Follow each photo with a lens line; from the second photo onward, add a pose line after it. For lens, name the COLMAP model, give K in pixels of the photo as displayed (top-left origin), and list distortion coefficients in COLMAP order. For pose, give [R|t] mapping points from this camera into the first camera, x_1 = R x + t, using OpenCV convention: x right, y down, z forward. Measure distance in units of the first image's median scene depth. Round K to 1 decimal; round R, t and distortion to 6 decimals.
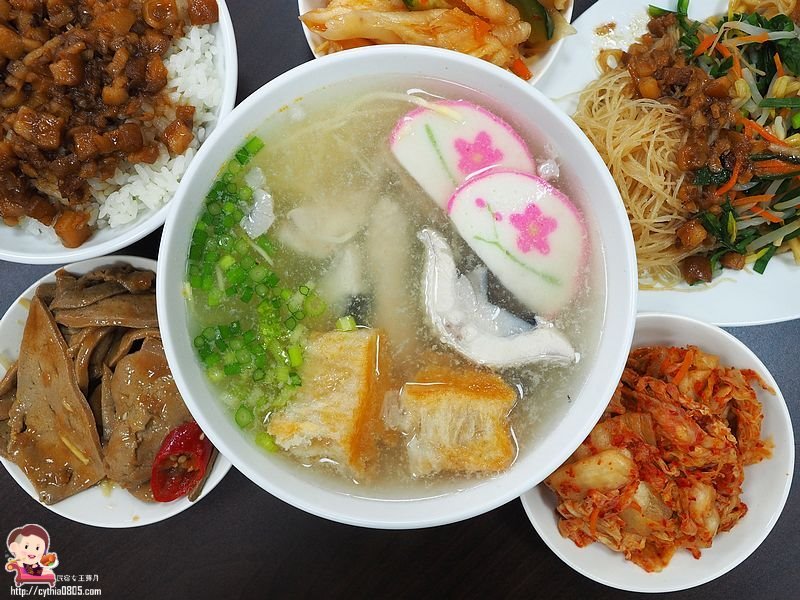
lens RADIAL K [[635.4, 0, 408.1], [0, 635.4, 301.0], [0, 0, 1]] dist [0.011681, 0.003626]
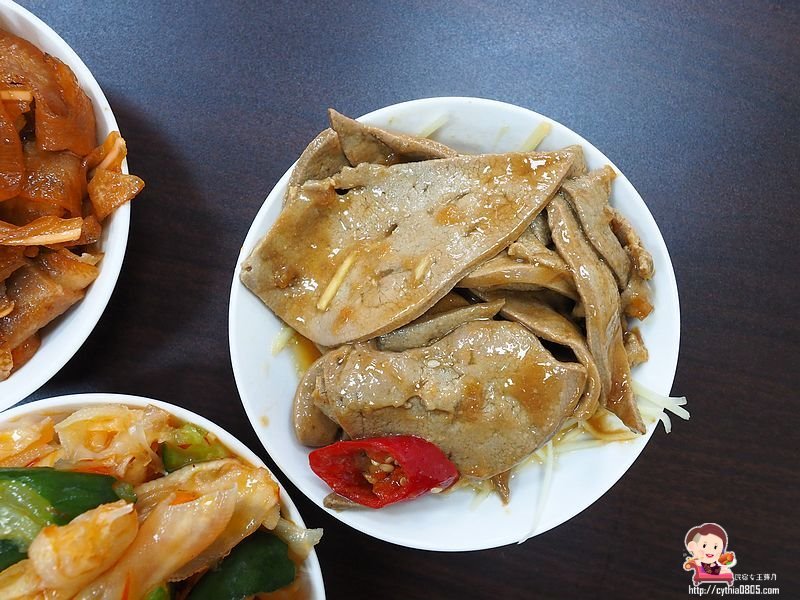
lens RADIAL K [[635.4, 0, 397.8], [0, 635.4, 304.4], [0, 0, 1]] dist [0.011681, 0.003626]
pose [[0.323881, 0.945958, 0.016284, -0.503946], [-0.945441, 0.324249, -0.031689, 0.207644], [-0.035257, -0.005132, 0.999365, 0.402627]]
